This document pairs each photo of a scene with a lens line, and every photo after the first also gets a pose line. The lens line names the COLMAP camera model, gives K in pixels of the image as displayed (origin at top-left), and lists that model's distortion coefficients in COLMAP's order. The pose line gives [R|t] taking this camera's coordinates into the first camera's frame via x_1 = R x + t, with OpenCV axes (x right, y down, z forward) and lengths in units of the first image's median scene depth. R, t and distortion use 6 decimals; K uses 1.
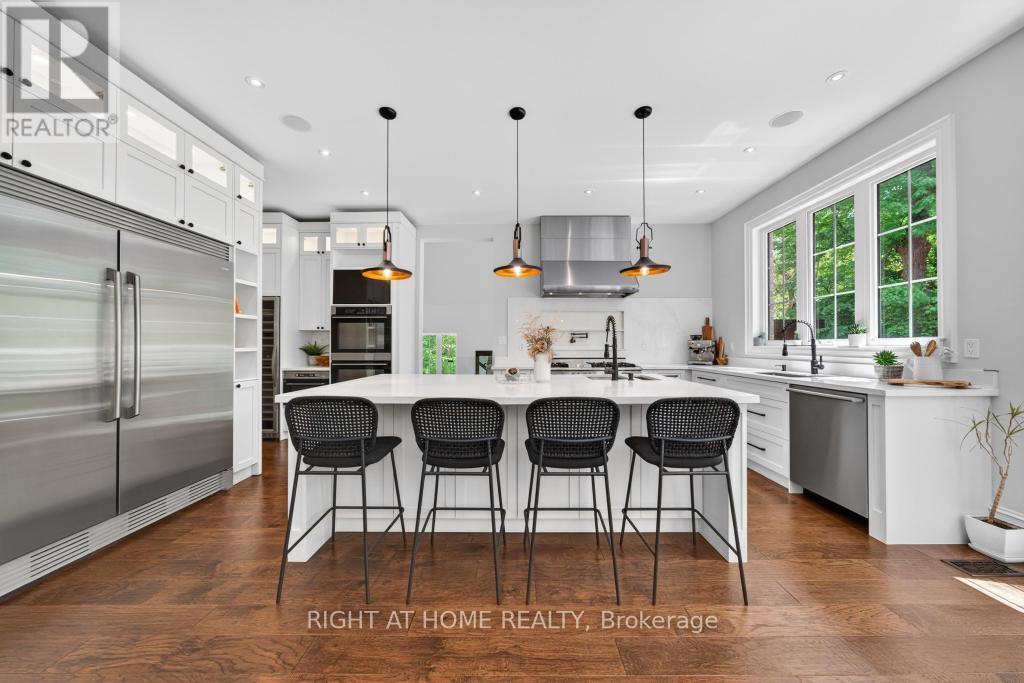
lens RADIAL K [[348.8, 0, 513.5], [0, 348.8, 344.3], [0, 0, 1]] dist [-0.003244, -0.000087]
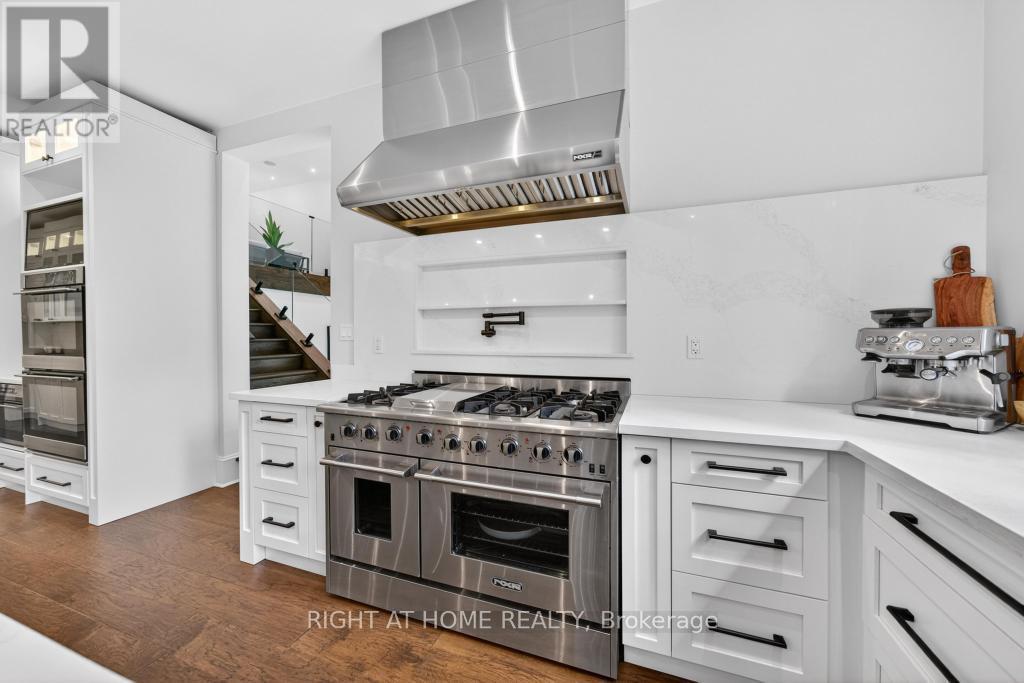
lens RADIAL K [[348.8, 0, 508.5], [0, 348.8, 338.8], [0, 0, 1]] dist [-0.003244, -0.000087]
pose [[0.918801, 0.003981, -0.394701, 0.351662], [0.002197, 0.999882, 0.015199, -0.007819], [0.394715, -0.014832, 0.918684, 0.633769]]
